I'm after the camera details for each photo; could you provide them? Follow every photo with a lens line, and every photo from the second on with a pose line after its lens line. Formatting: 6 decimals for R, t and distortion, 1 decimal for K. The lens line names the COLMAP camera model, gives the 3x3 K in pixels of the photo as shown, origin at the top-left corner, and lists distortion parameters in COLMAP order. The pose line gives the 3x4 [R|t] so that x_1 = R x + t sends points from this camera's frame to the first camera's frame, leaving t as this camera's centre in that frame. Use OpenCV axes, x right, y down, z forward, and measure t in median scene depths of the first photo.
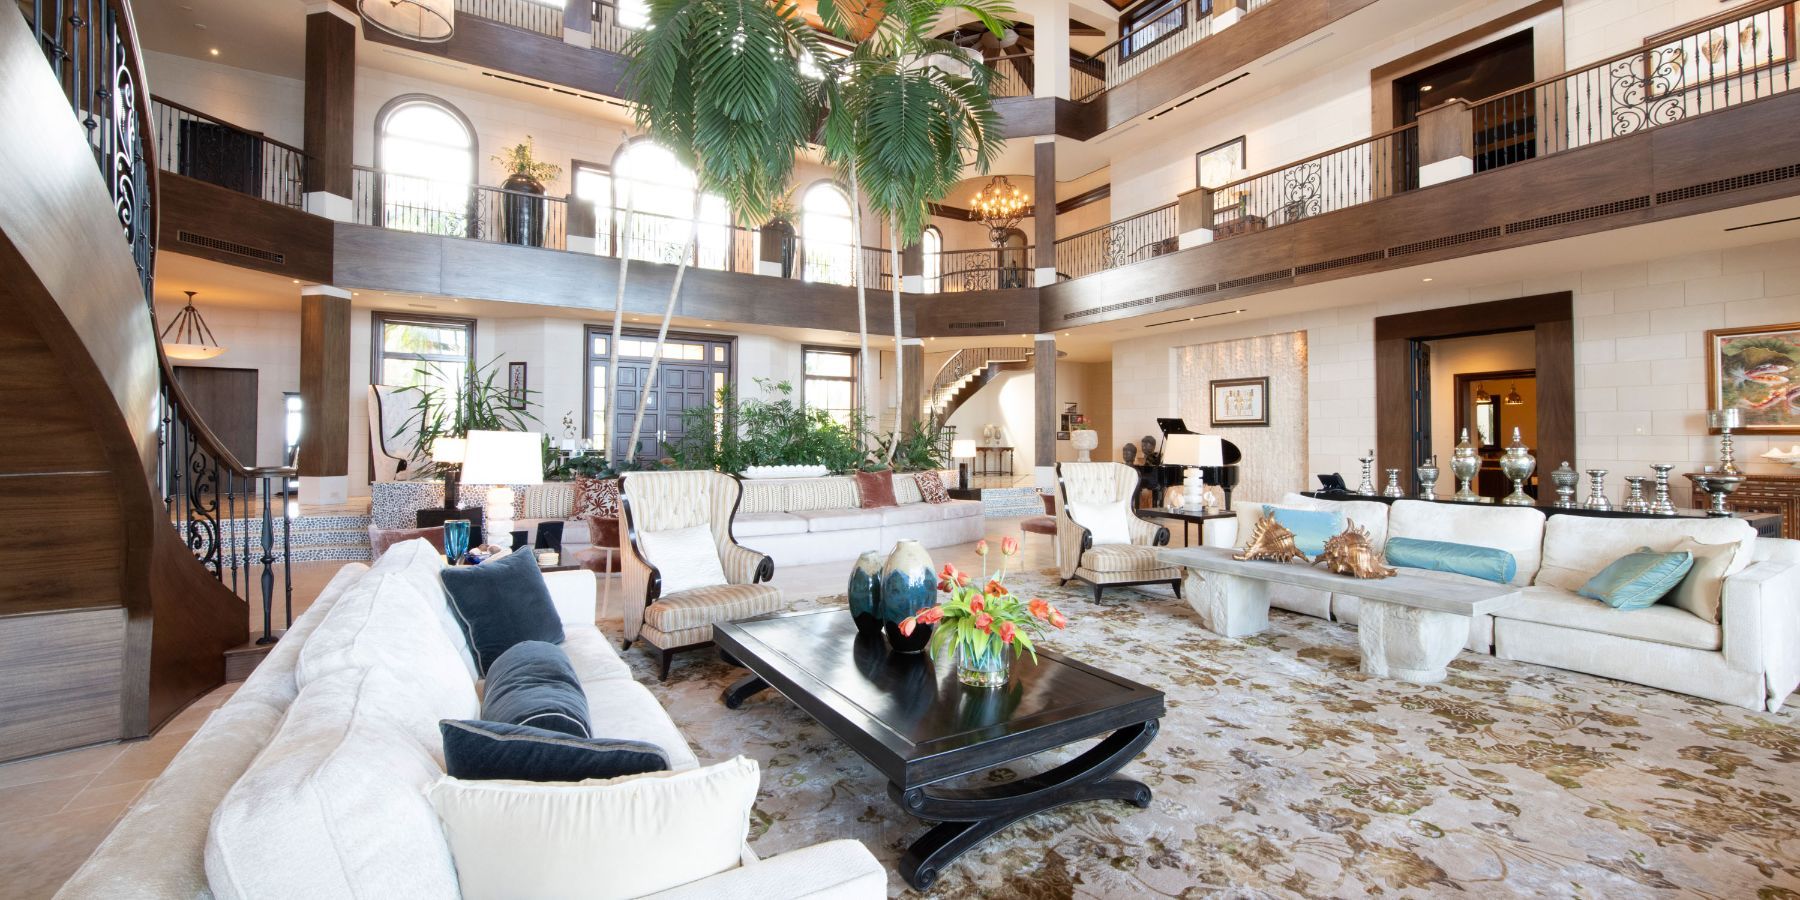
lens RADIAL K [[739.8, 0, 902.5], [0, 739.8, 444.8], [0, 0, 1]] dist [-0.019370, 0.000108]
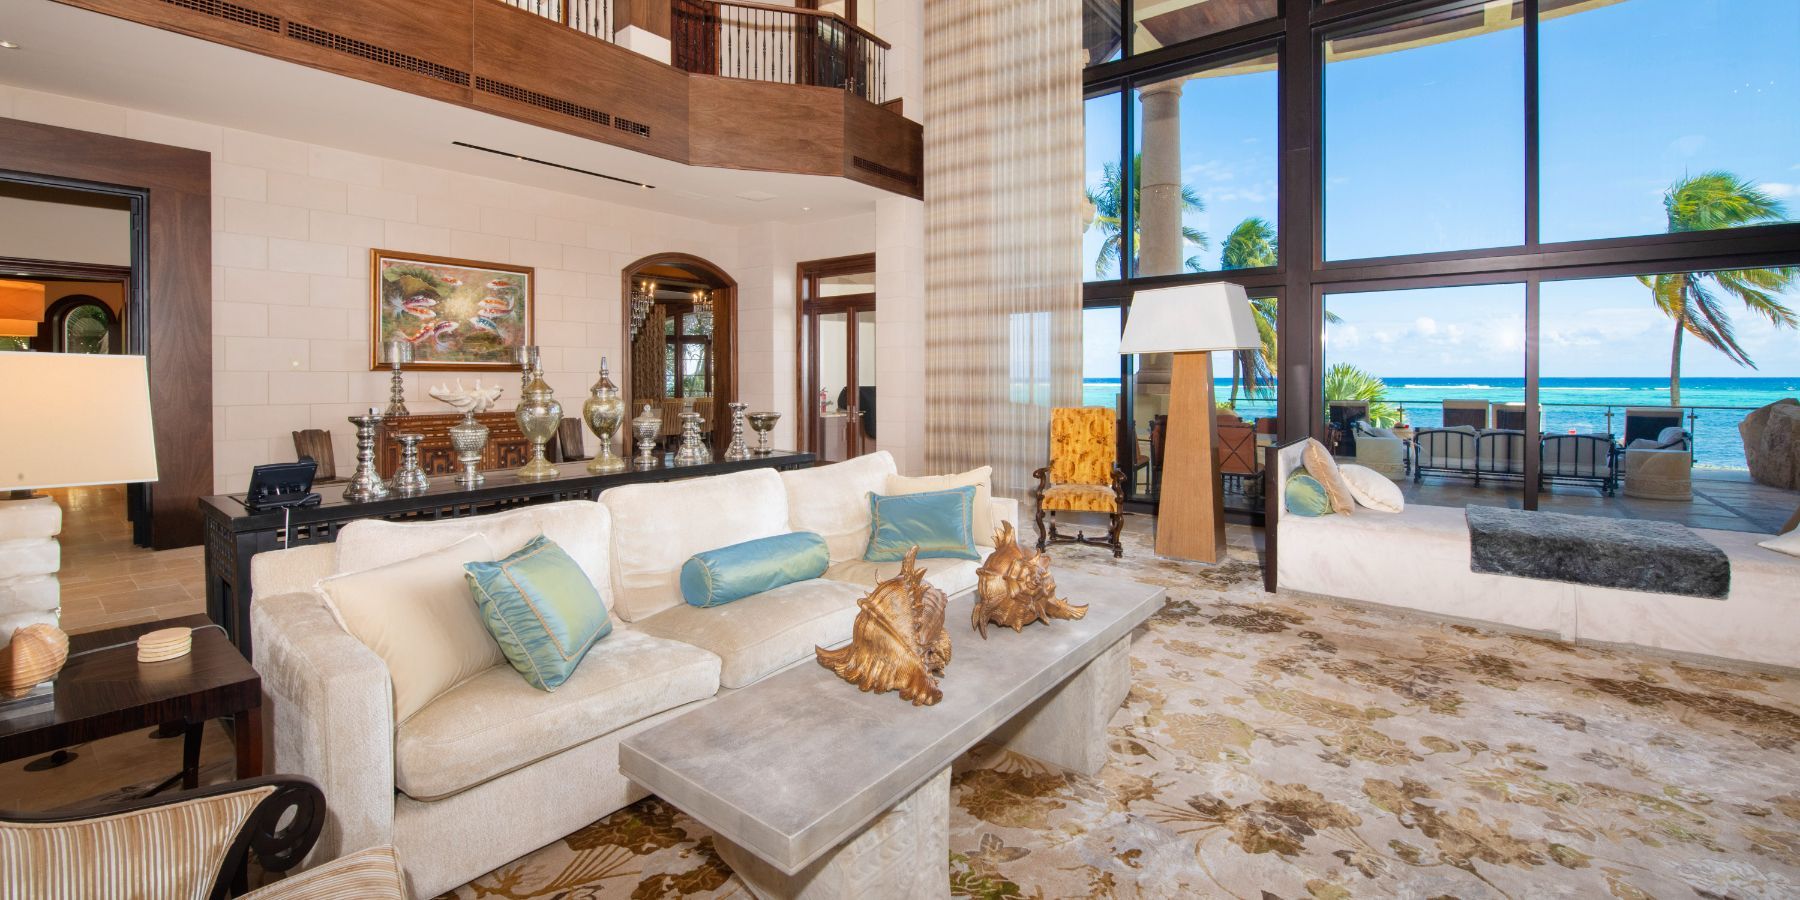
lens RADIAL K [[739.8, 0, 904.1], [0, 739.8, 385.8], [0, 0, 1]] dist [-0.019370, 0.000108]
pose [[-0.348294, -0.003032, 0.937381, 0.079677], [0.004949, 0.999975, 0.005073, 0.003995], [-0.937372, 0.006406, -0.348270, 0.734496]]
